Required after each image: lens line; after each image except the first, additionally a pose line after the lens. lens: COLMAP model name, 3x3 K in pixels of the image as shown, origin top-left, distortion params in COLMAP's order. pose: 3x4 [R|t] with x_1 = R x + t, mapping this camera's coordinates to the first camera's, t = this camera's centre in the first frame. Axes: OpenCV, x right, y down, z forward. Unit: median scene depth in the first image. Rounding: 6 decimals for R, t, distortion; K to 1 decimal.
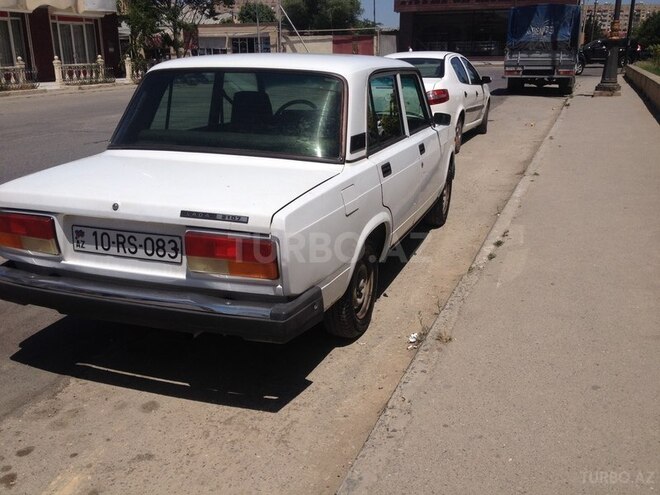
lens RADIAL K [[622.0, 0, 321.5], [0, 622.0, 231.9], [0, 0, 1]] dist [0.108460, -0.213842]
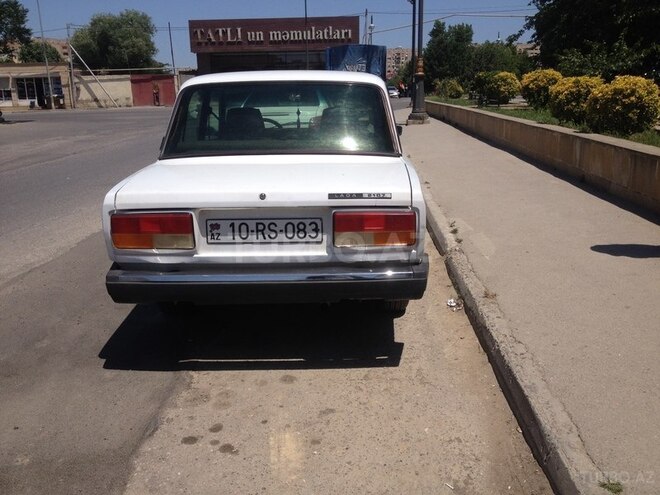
lens RADIAL K [[622.0, 0, 321.5], [0, 622.0, 231.9], [0, 0, 1]] dist [0.108460, -0.213842]
pose [[0.947132, -0.083245, 0.309858, -0.545651], [0.101808, 0.993822, -0.044197, 0.077920], [-0.304264, 0.073406, 0.949755, -0.074508]]
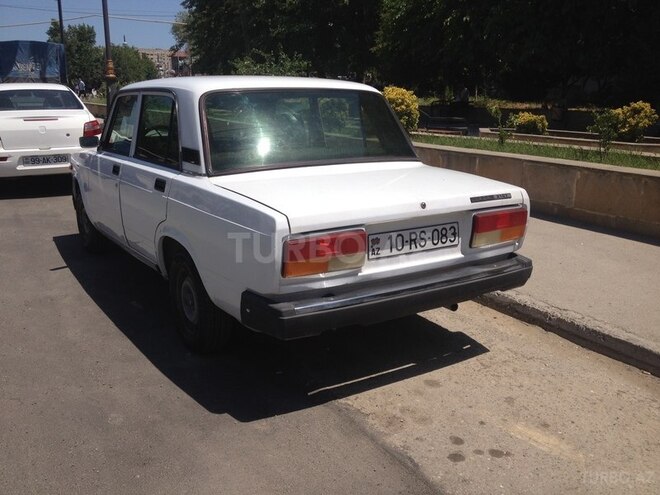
lens RADIAL K [[622.0, 0, 321.5], [0, 622.0, 231.9], [0, 0, 1]] dist [0.108460, -0.213842]
pose [[0.620457, -0.167895, 0.766058, -1.228778], [0.212958, 0.976181, 0.041466, -0.074505], [-0.754773, 0.137410, 0.641433, 0.406937]]
